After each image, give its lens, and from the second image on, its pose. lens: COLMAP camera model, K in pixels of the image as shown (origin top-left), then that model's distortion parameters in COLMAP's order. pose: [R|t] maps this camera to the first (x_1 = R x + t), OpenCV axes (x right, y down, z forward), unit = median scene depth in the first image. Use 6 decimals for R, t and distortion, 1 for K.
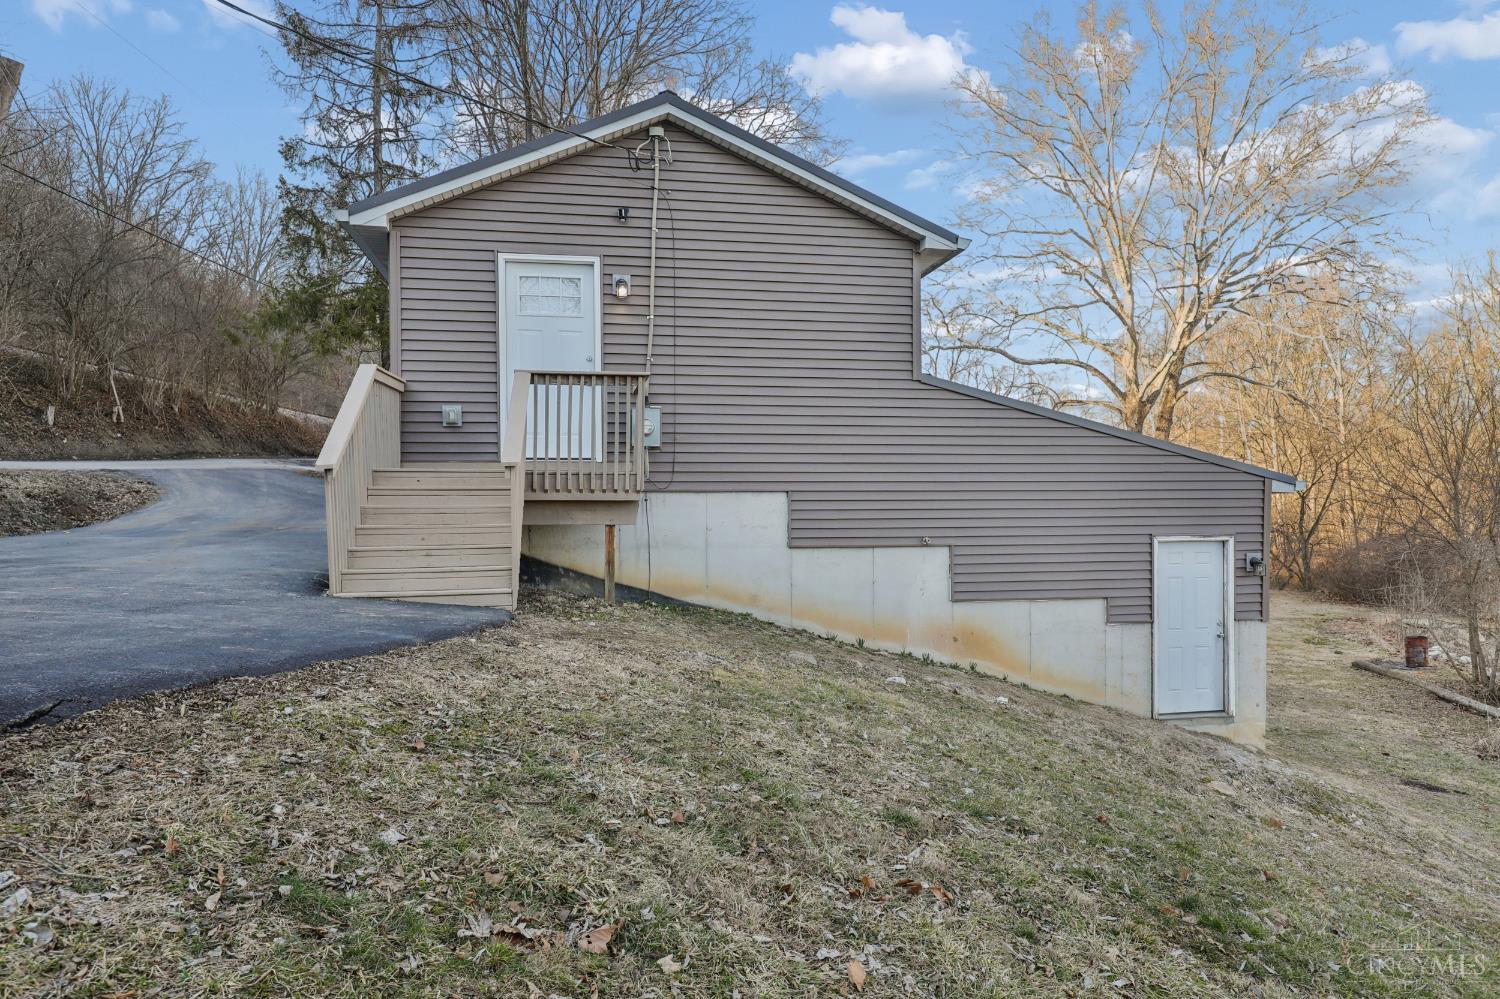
lens RADIAL K [[999.9, 0, 749.5], [0, 999.9, 506.6], [0, 0, 1]] dist [0.017200, -0.001309]
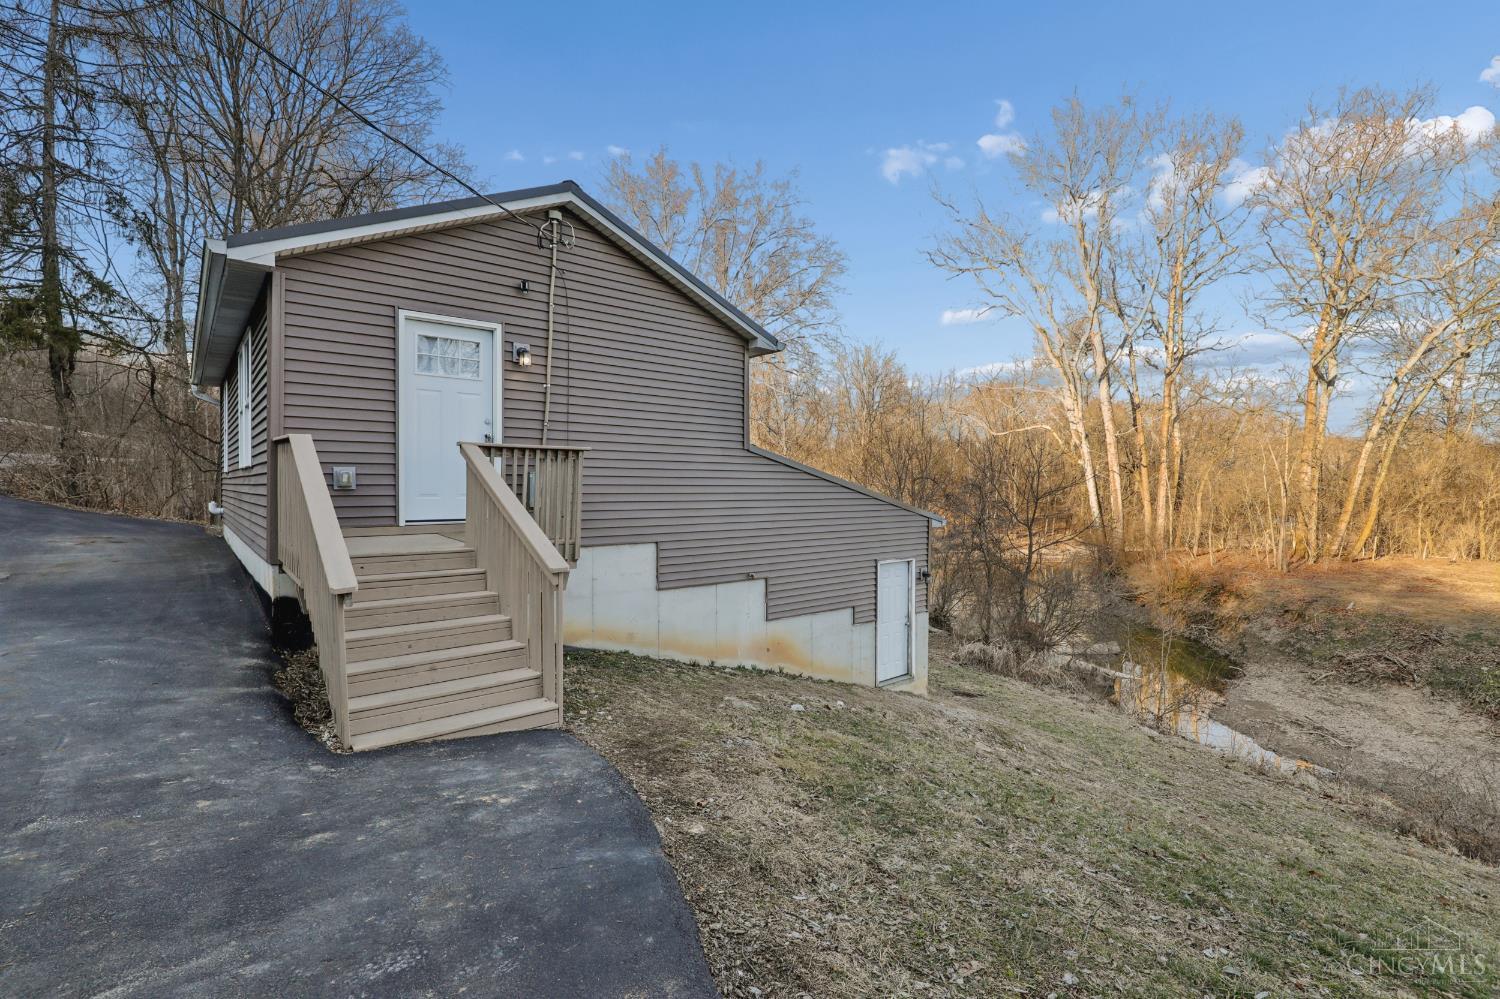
lens RADIAL K [[692.7, 0, 752.8], [0, 692.7, 487.9], [0, 0, 1]] dist [-0.019596, 0.001568]
pose [[0.867194, 0.007633, 0.497912, -0.266863], [-0.009526, 0.999954, 0.001262, -0.080323], [-0.497879, -0.005837, 0.867227, 0.240200]]
